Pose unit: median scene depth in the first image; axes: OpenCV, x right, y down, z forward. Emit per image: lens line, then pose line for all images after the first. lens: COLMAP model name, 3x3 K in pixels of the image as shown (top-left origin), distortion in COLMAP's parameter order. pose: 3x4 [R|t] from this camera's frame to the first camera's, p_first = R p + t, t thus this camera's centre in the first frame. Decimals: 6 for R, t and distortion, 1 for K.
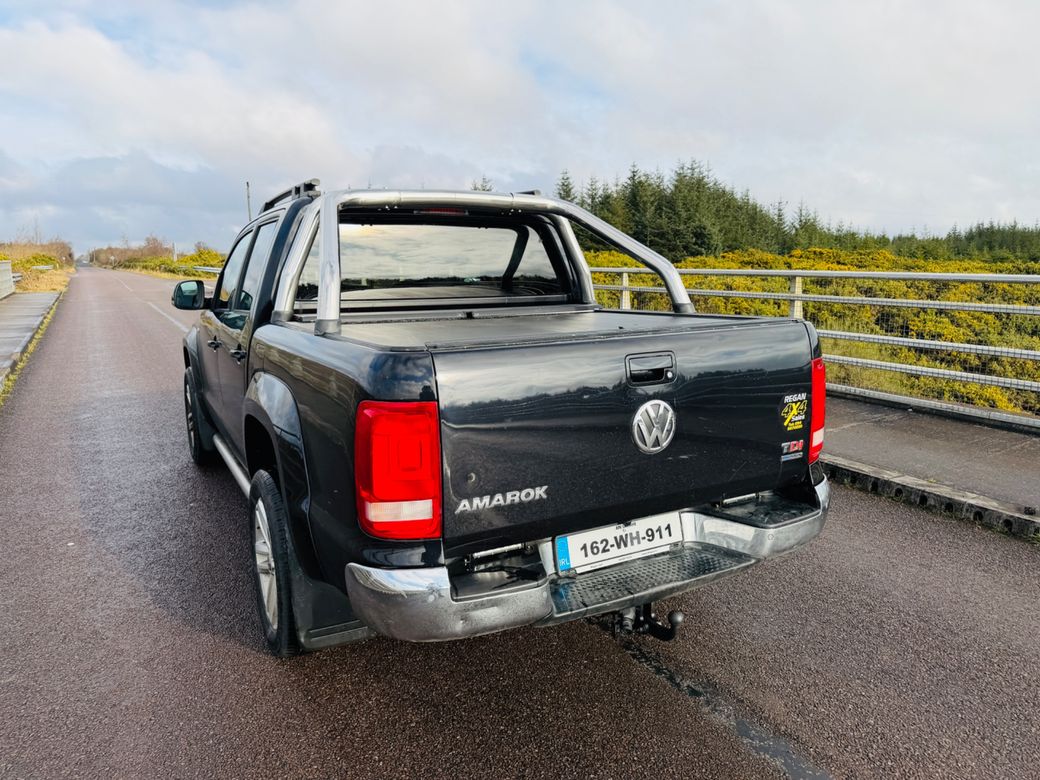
lens RADIAL K [[810.0, 0, 513.2], [0, 810.0, 387.3], [0, 0, 1]] dist [0.038601, -0.052299]
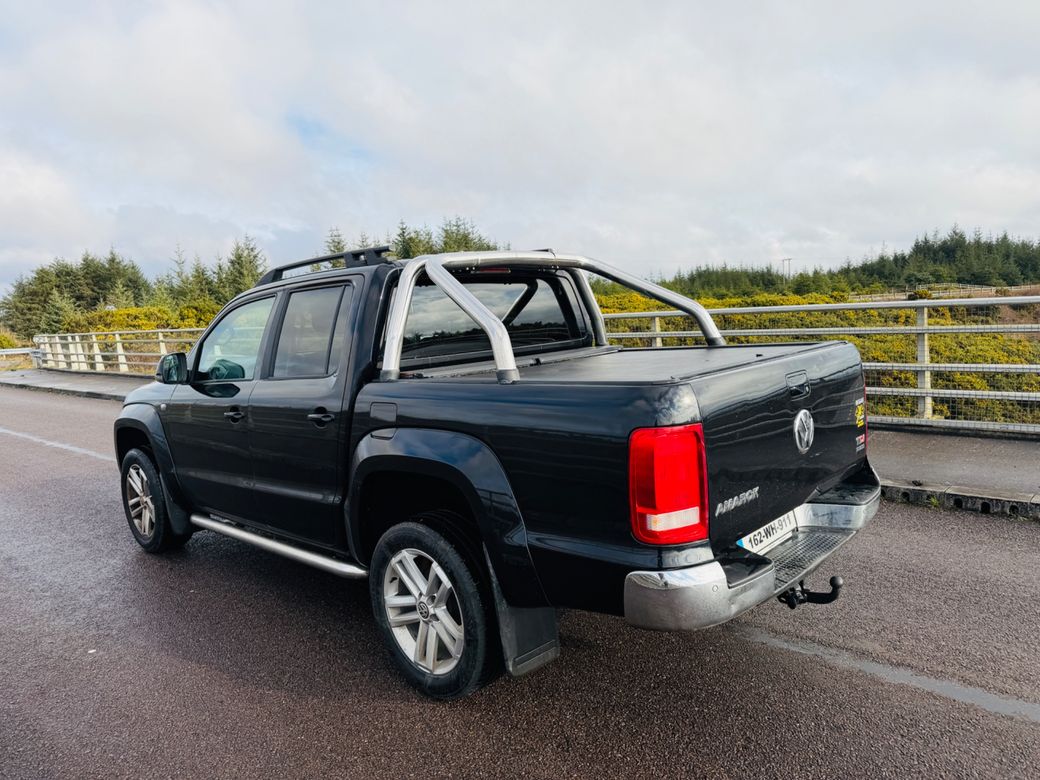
lens RADIAL K [[810.0, 0, 525.9], [0, 810.0, 386.9], [0, 0, 1]] dist [0.038601, -0.052299]
pose [[0.941570, -0.084440, 0.326061, -0.430080], [0.105642, 0.993253, -0.047840, -0.003500], [-0.319821, 0.079490, 0.944137, -0.034471]]
